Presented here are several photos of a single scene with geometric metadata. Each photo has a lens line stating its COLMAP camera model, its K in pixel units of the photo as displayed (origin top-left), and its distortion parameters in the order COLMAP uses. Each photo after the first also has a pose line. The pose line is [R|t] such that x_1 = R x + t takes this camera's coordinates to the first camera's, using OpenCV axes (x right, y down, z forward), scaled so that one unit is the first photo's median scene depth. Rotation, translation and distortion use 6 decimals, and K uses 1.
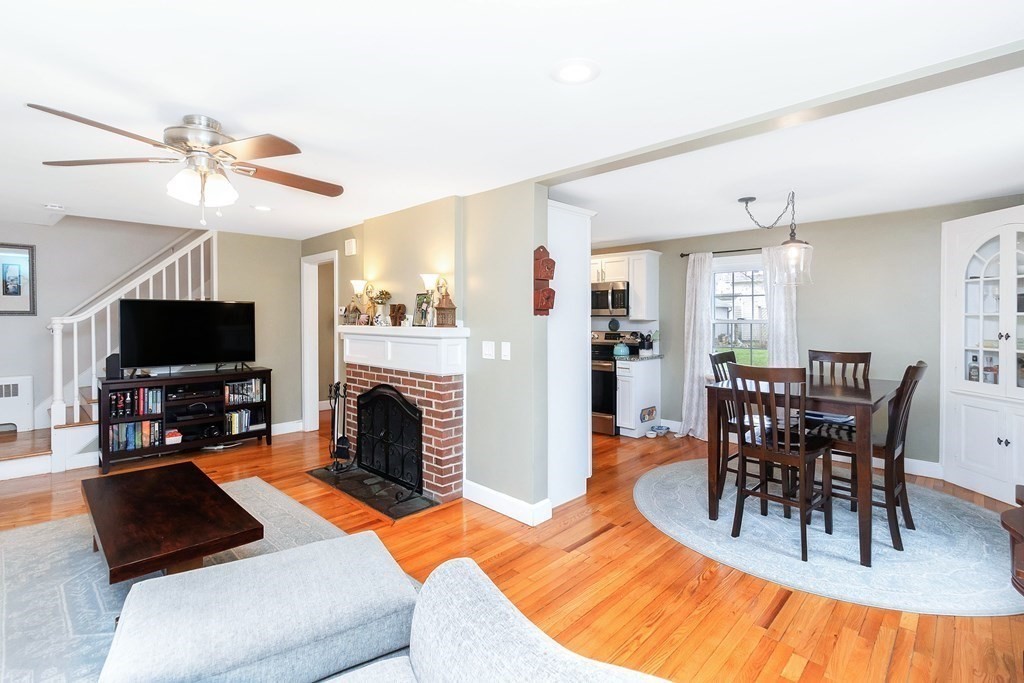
lens RADIAL K [[472.0, 0, 517.3], [0, 472.0, 324.6], [0, 0, 1]] dist [0.001160, -0.000547]
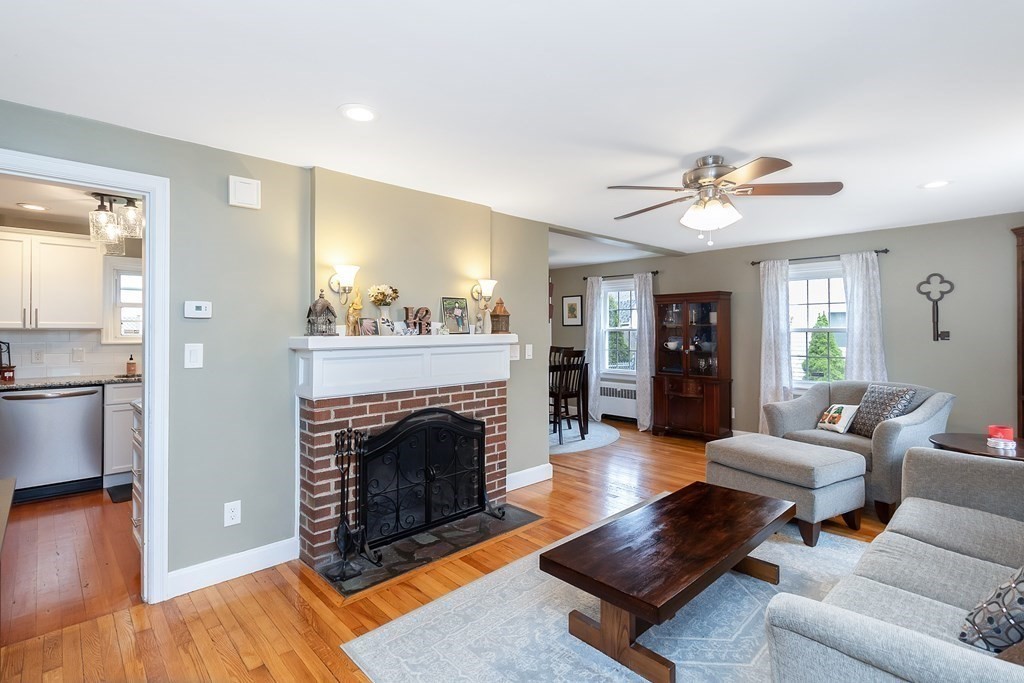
lens RADIAL K [[486.6, 0, 515.4], [0, 486.6, 325.1], [0, 0, 1]] dist [-0.000691, -0.000158]
pose [[0.039582, 0.006811, 0.999193, -1.103315], [0.017115, 0.999825, -0.007493, -0.004549], [-0.999070, 0.017398, 0.039458, 0.832620]]
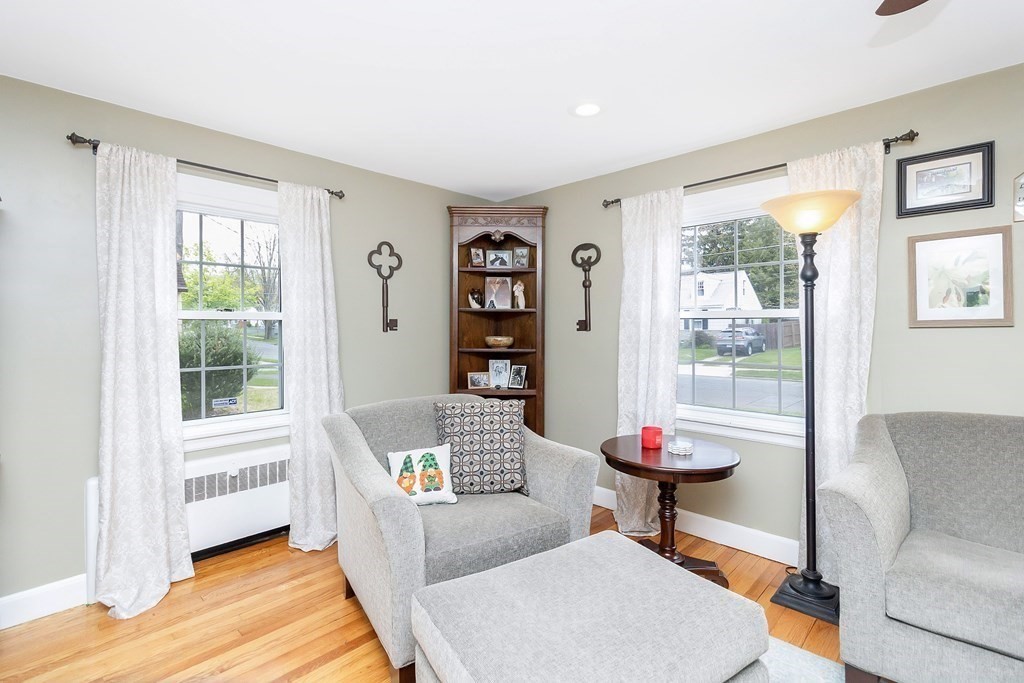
lens RADIAL K [[481.5, 0, 517.8], [0, 481.5, 325.1], [0, 0, 1]] dist [-0.004810, -0.000233]
pose [[-0.999990, 0.001477, 0.004279, -0.161062], [0.001530, 0.999924, 0.012231, 0.018884], [-0.004260, 0.012237, -0.999916, 0.736748]]
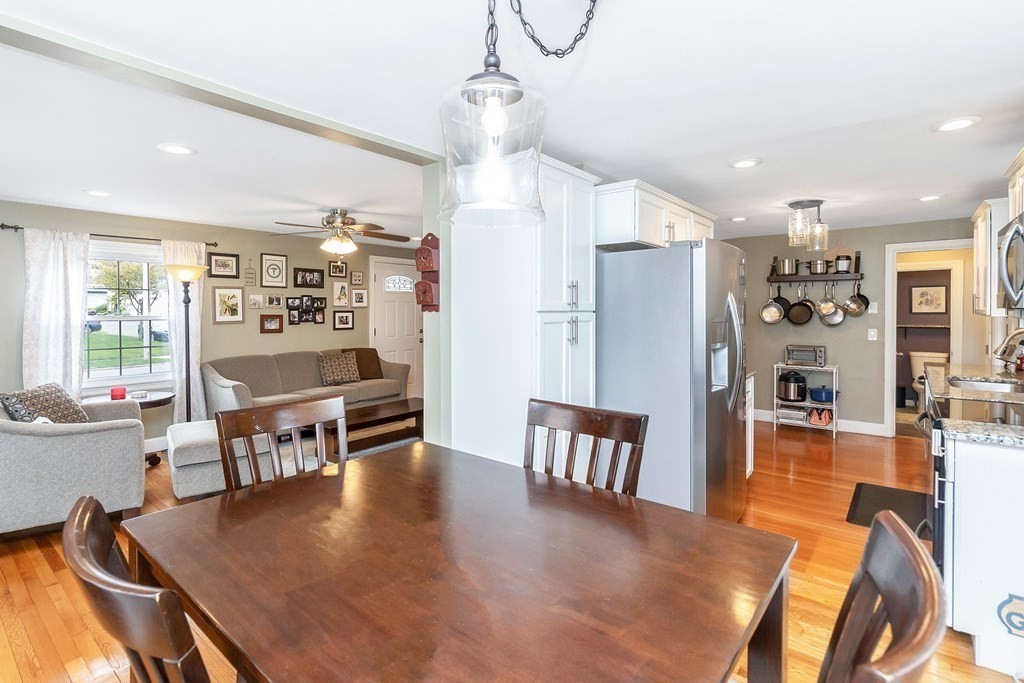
lens RADIAL K [[493.5, 0, 496.5], [0, 493.5, 316.1], [0, 0, 1]] dist [0.001071, 0.000576]
pose [[0.076732, 0.010206, -0.996999, 0.795421], [-0.012041, 0.999884, 0.009309, -0.015530], [0.996979, 0.011290, 0.076846, 0.848820]]
